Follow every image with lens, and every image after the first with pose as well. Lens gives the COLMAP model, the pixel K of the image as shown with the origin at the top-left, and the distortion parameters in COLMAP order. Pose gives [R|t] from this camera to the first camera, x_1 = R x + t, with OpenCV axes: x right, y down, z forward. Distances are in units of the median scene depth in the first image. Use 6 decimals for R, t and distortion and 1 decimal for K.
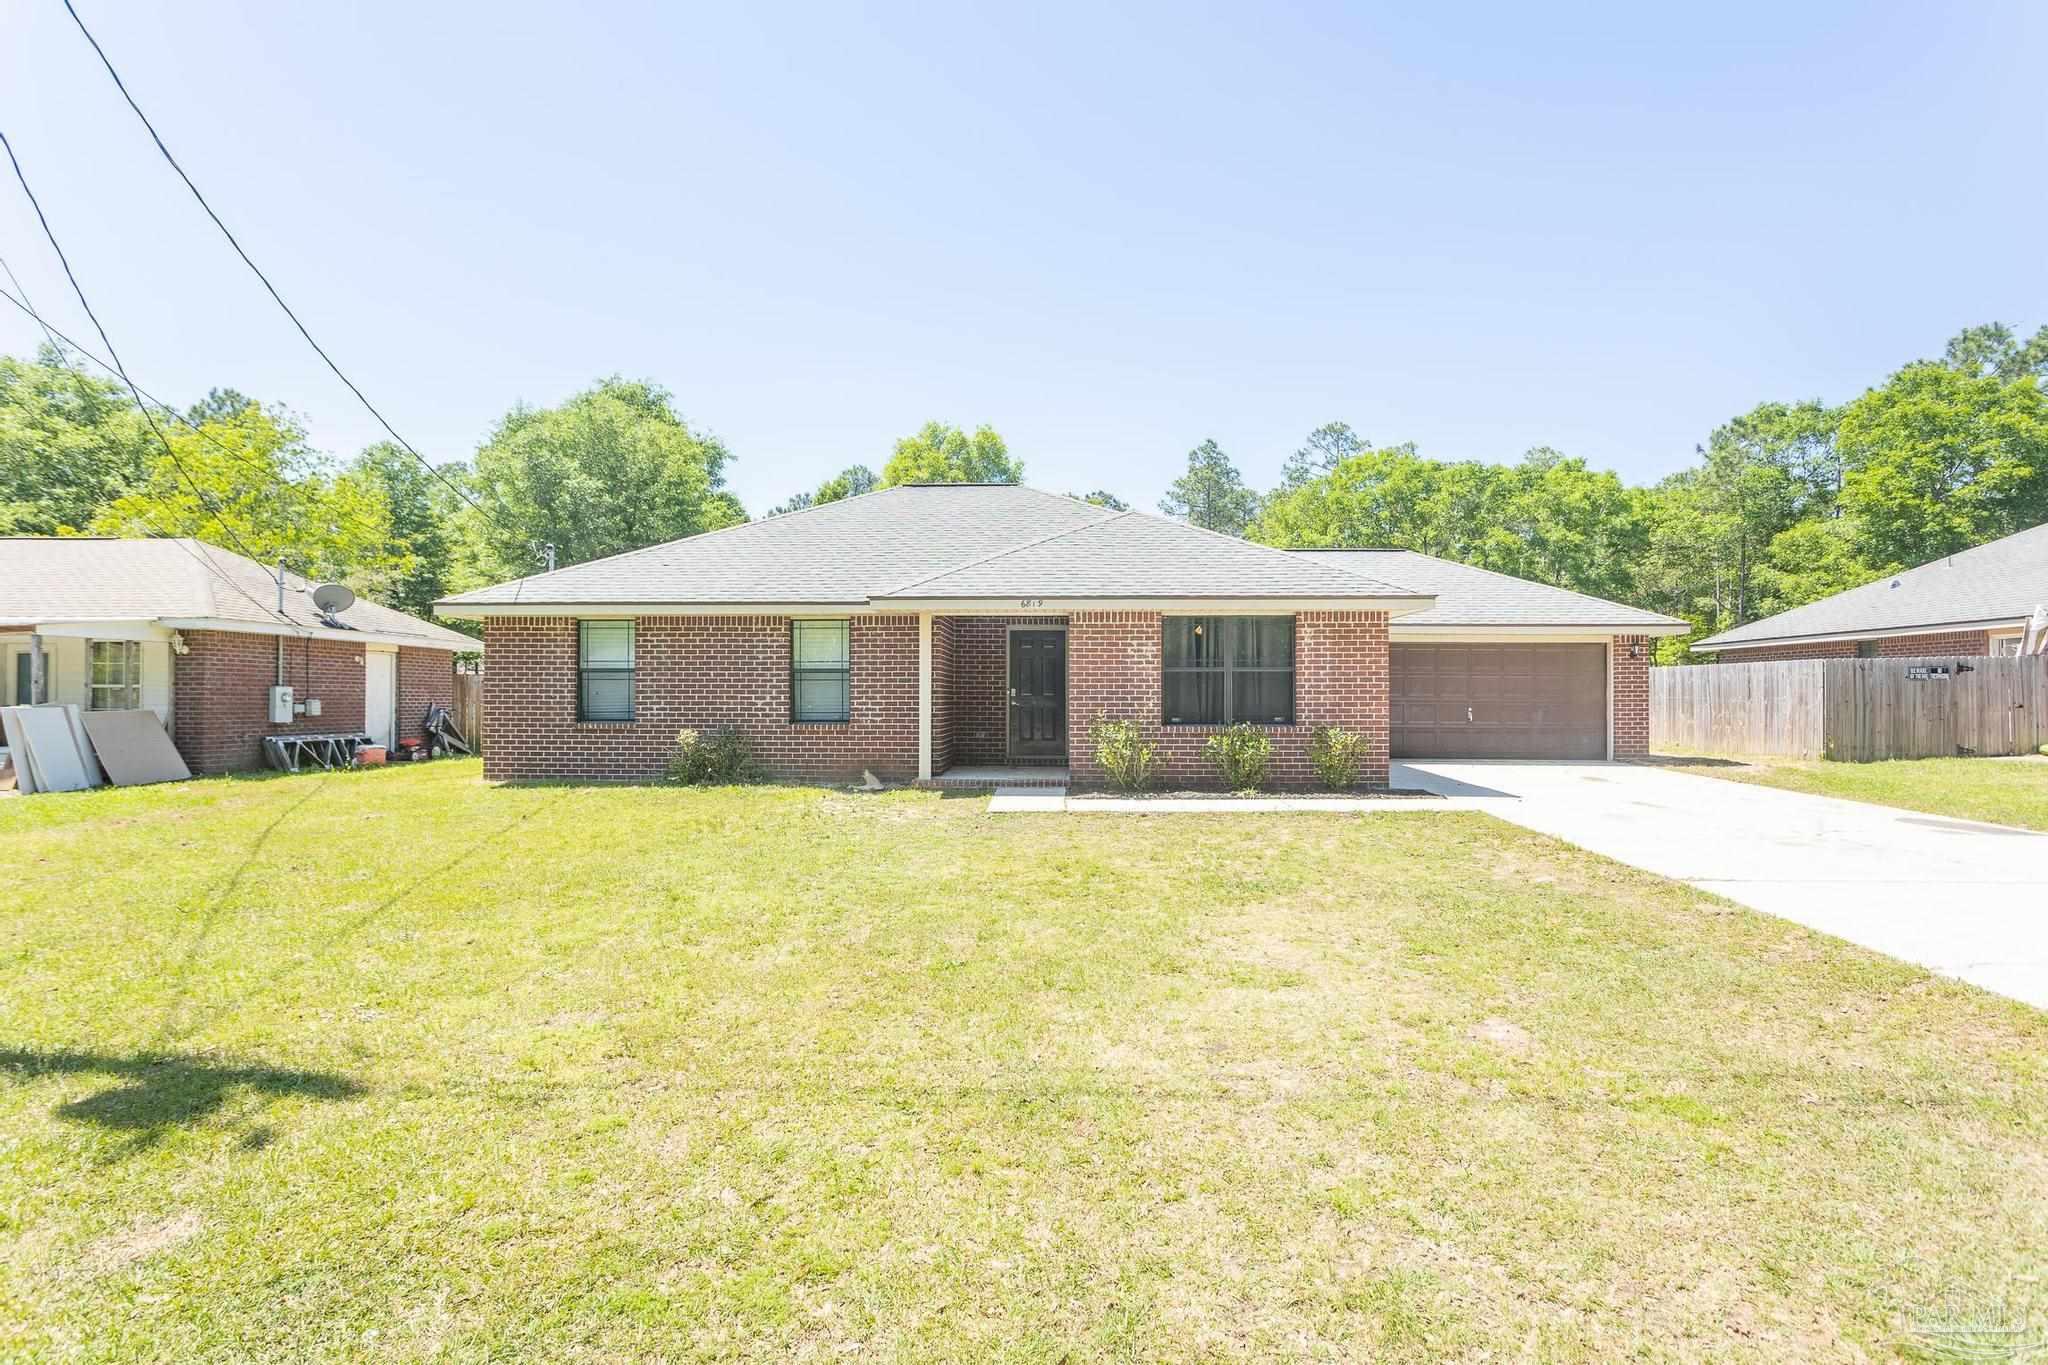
lens RADIAL K [[1013.9, 0, 1023.0], [0, 1013.9, 689.5], [0, 0, 1]] dist [-0.012421, 0.008747]
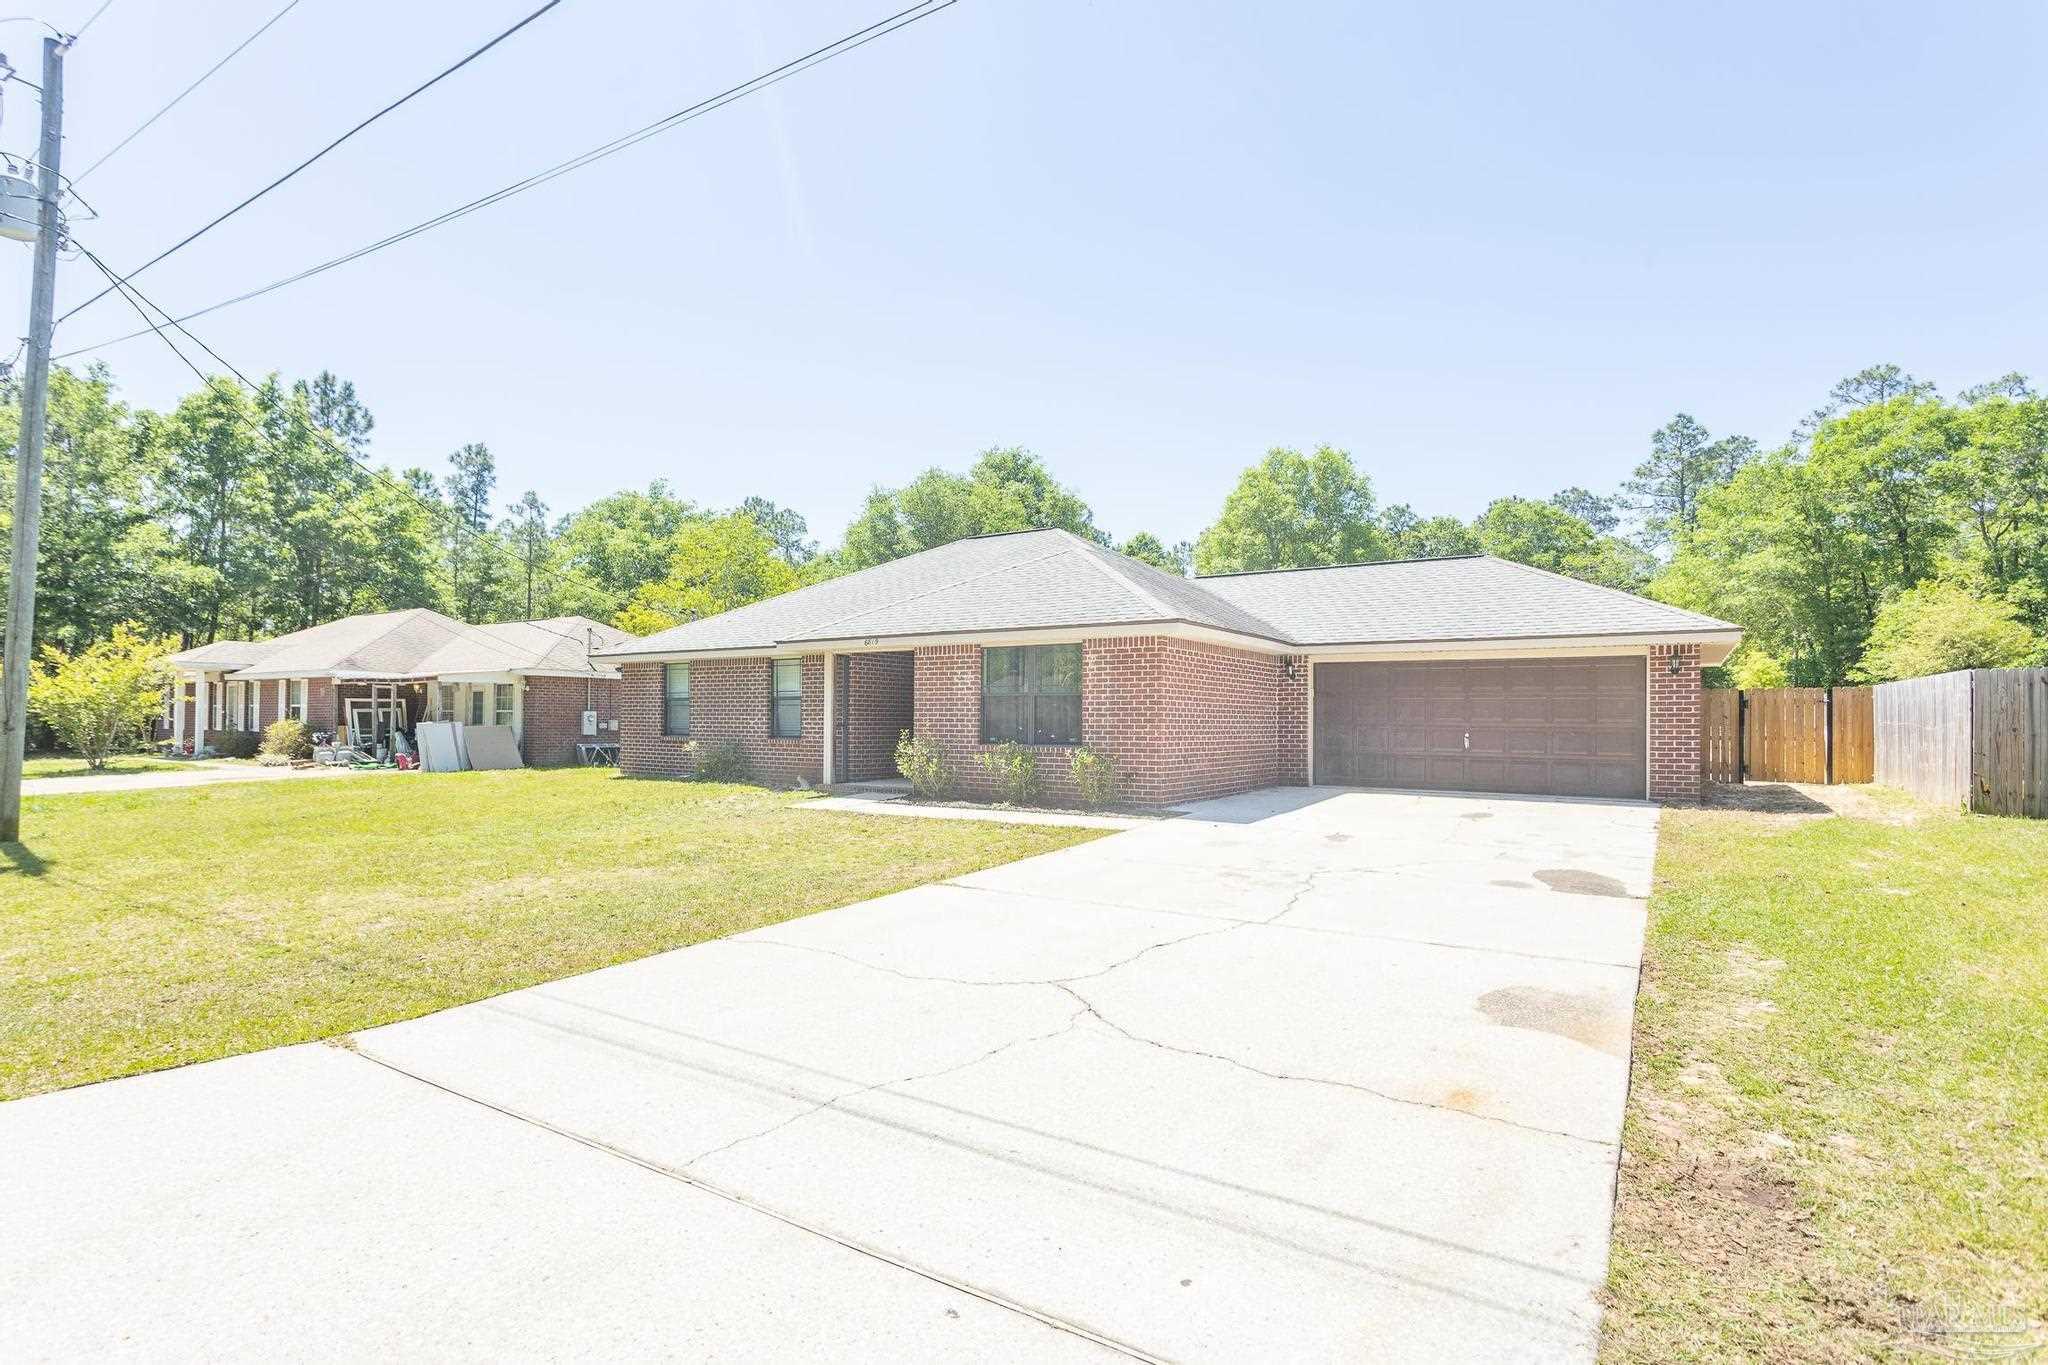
lens RADIAL K [[1013.9, 0, 992.9], [0, 1013.9, 677.0], [0, 0, 1]] dist [-0.012421, 0.008747]
pose [[0.844465, -0.019584, -0.535253, 0.710158], [-0.001416, 0.999246, -0.038793, 0.004252], [0.535610, 0.033517, 0.843800, 0.045734]]
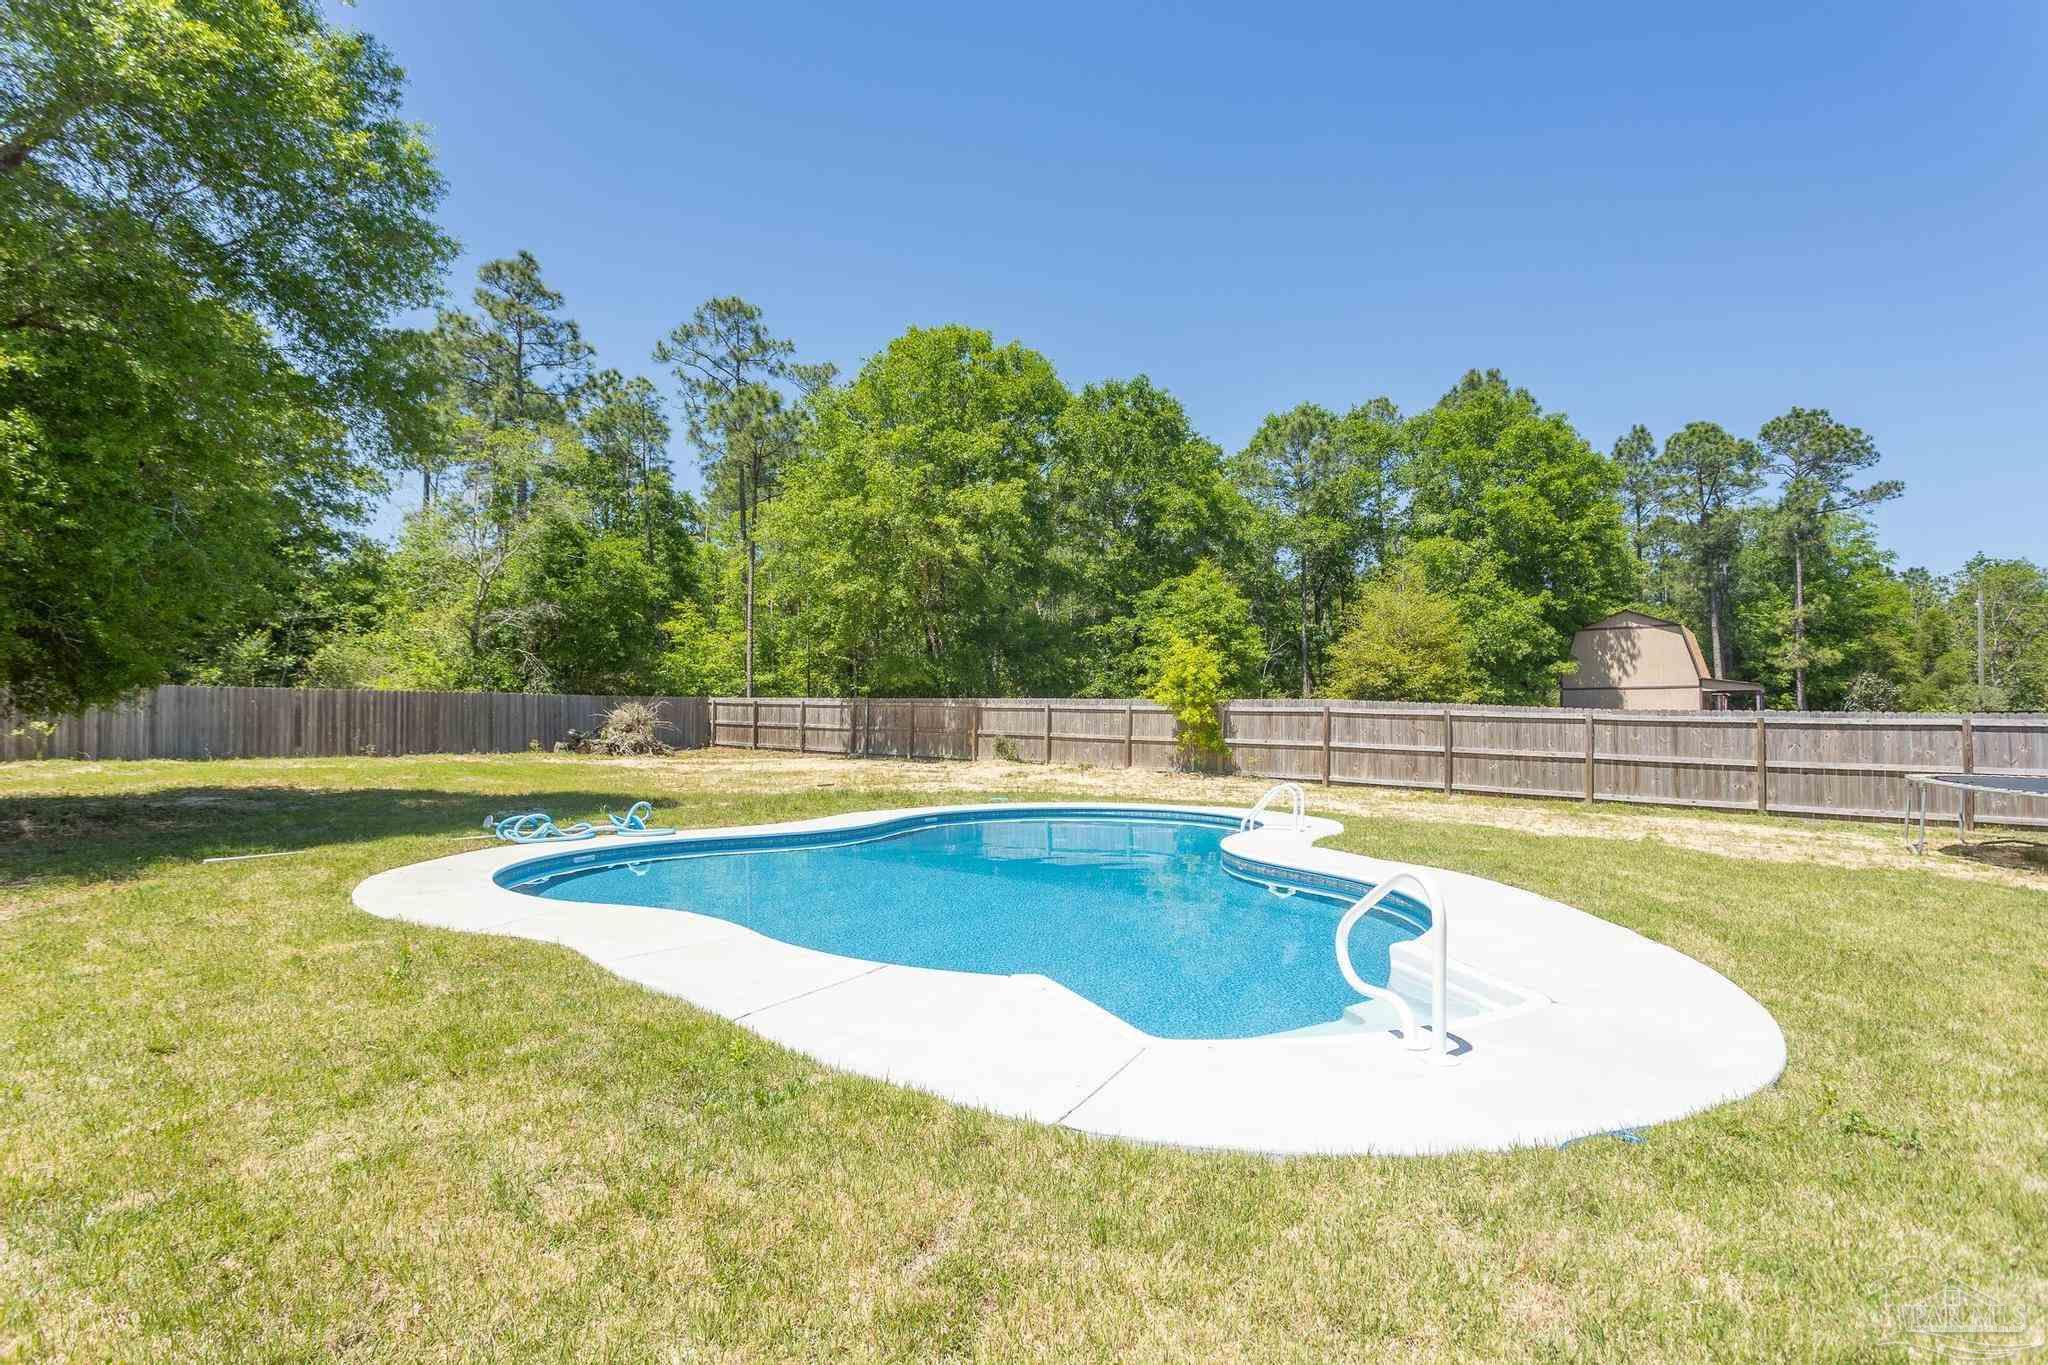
lens RADIAL K [[1013.9, 0, 1034.0], [0, 1013.9, 698.7], [0, 0, 1]] dist [-0.012421, 0.008747]
pose [[0.606489, 0.021093, 0.794812, -0.328065], [-0.004215, 0.999719, -0.023314, -0.022480], [-0.795081, 0.010790, 0.606408, 2.305259]]
